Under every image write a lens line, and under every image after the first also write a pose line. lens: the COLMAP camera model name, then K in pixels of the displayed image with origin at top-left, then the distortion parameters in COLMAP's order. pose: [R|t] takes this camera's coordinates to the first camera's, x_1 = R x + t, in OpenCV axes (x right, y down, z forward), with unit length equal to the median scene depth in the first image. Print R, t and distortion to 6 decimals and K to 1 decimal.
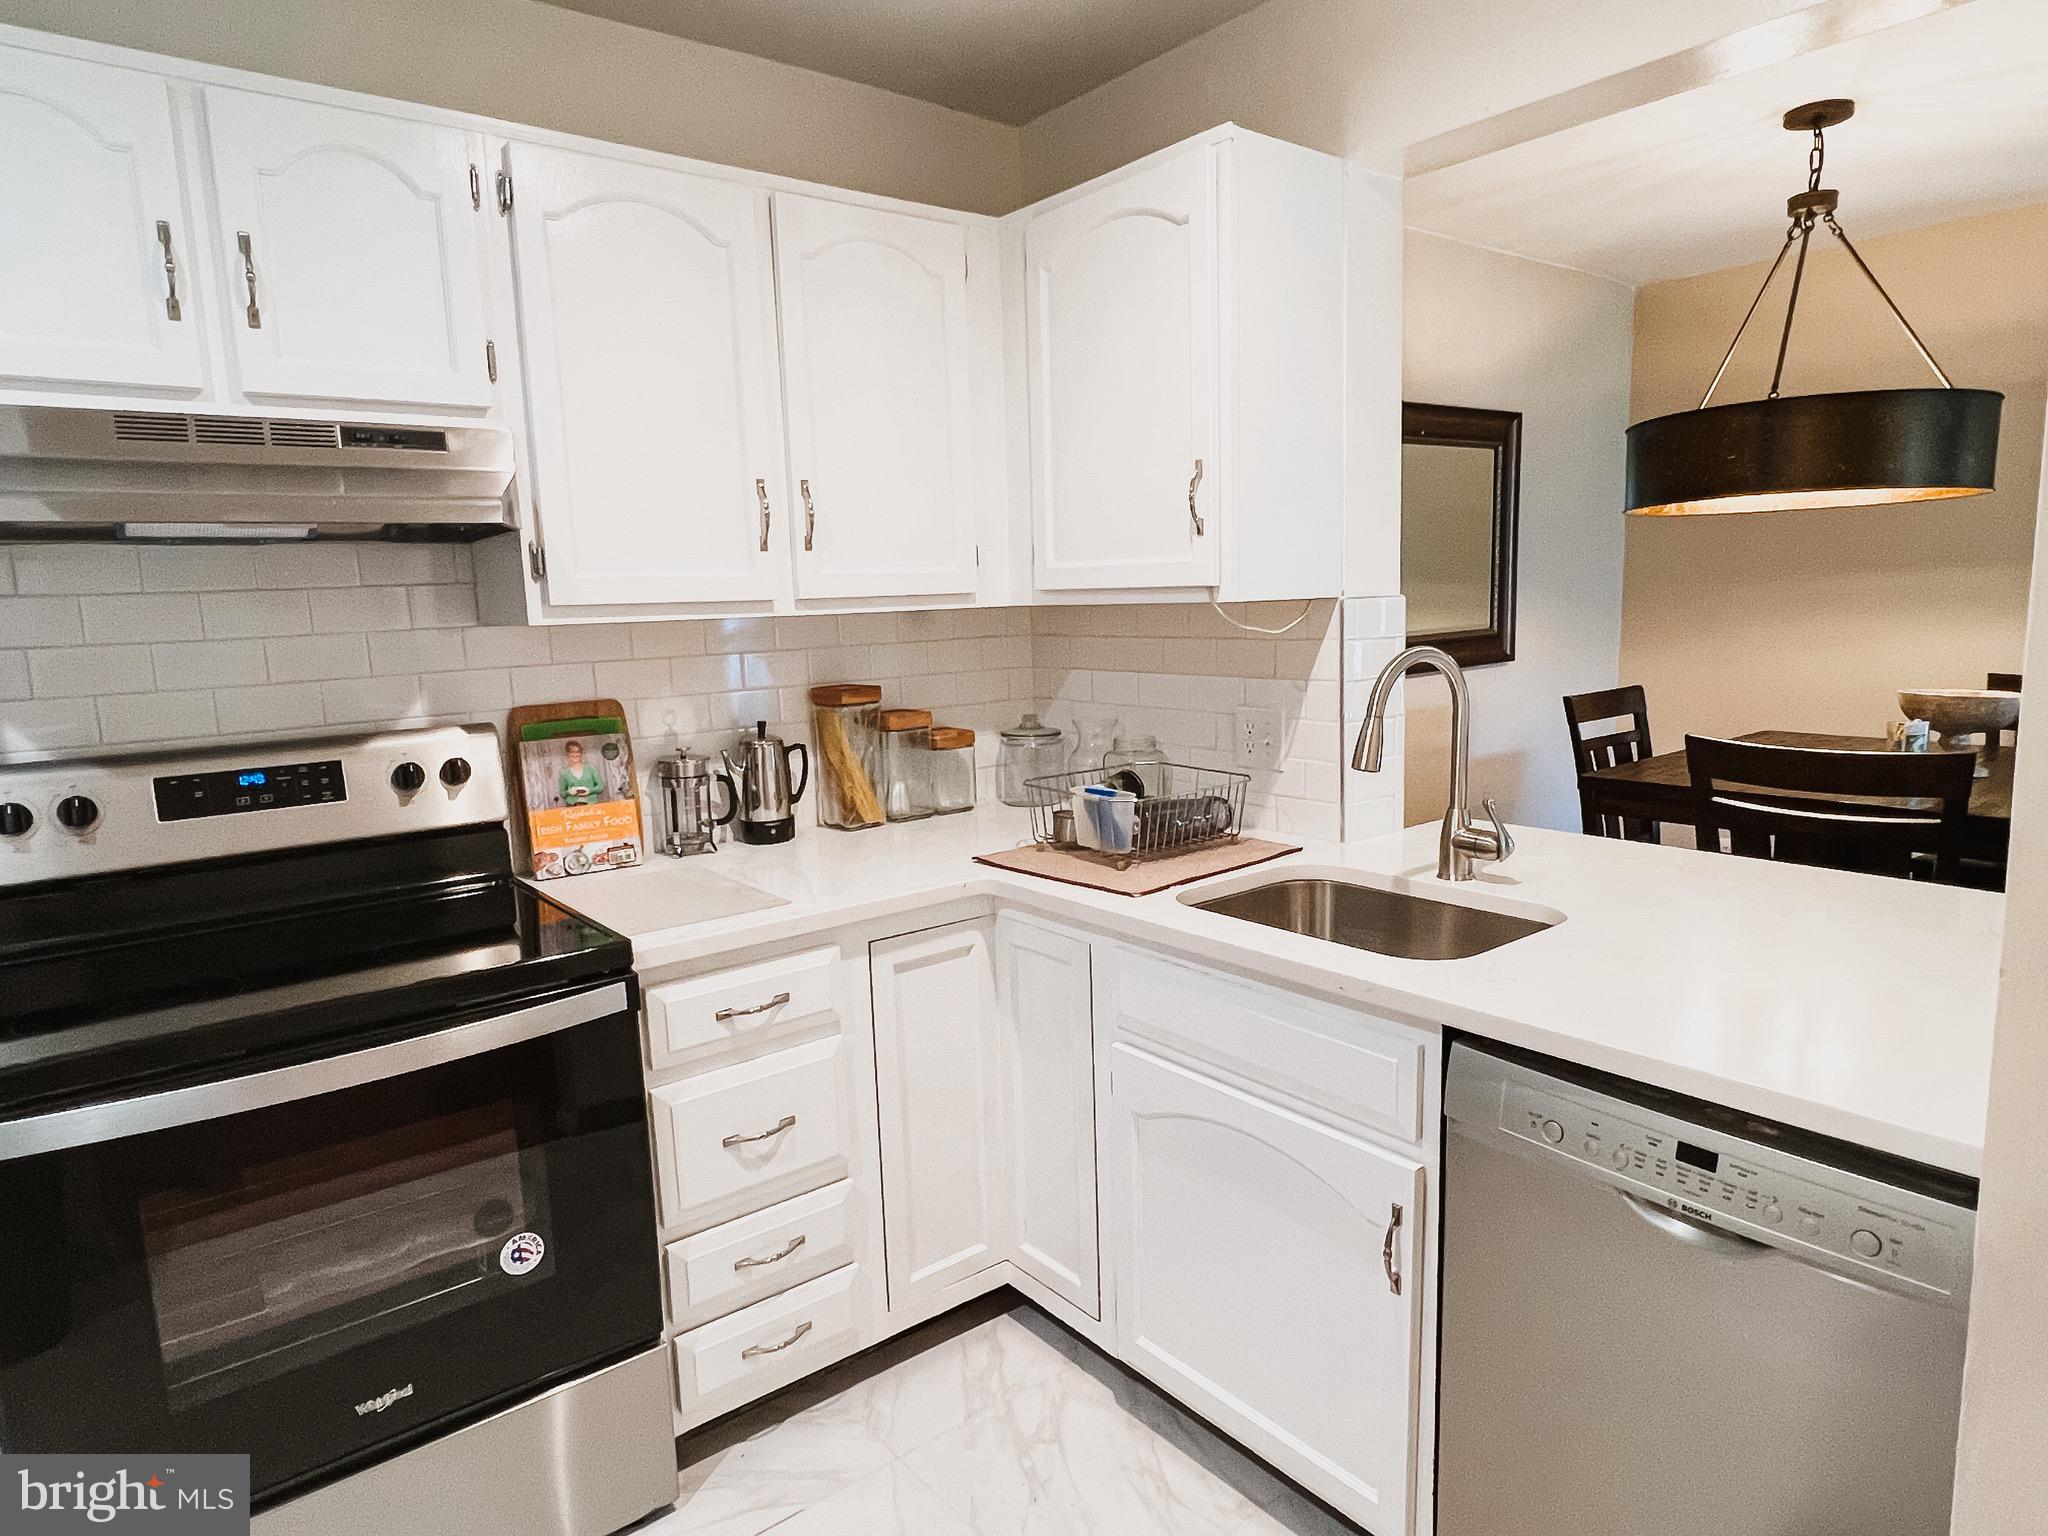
lens RADIAL K [[1235.2, 0, 1028.5], [0, 1235.2, 779.0], [0, 0, 1]] dist [-0.004409, -0.001417]
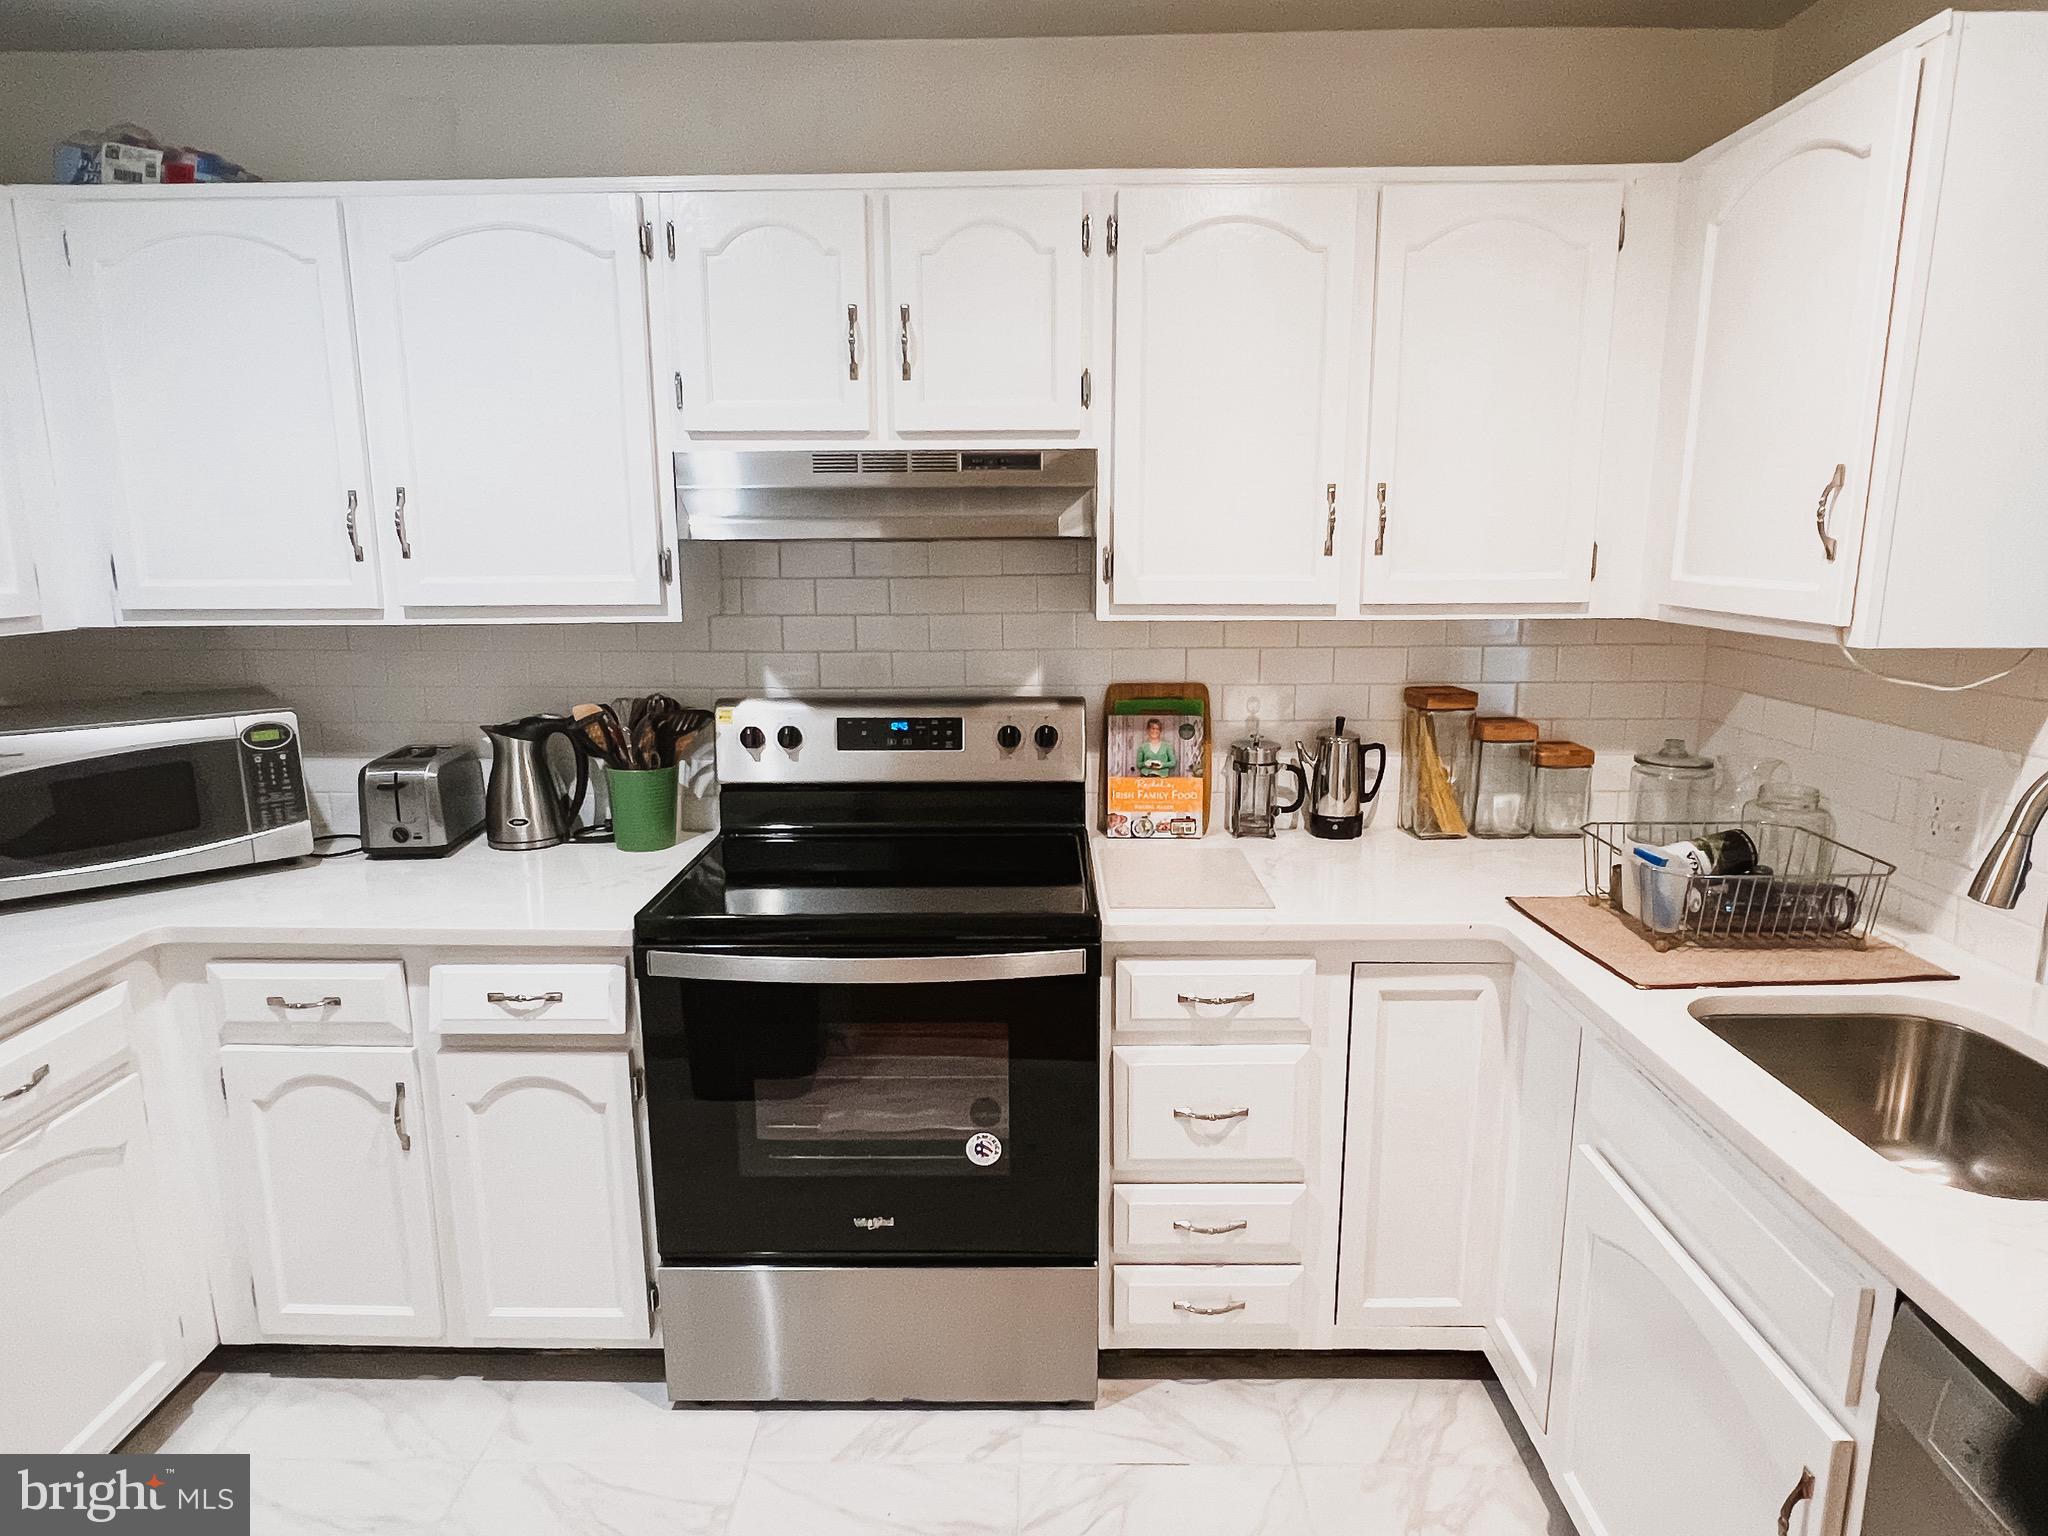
lens RADIAL K [[1219.8, 0, 1018.7], [0, 1219.8, 776.4], [0, 0, 1]] dist [-0.004121, -0.003873]
pose [[0.771458, 0.150122, -0.618317, 0.228763], [-0.114615, 0.988660, 0.097035, -0.073839], [0.625872, -0.003990, 0.779916, 0.068142]]
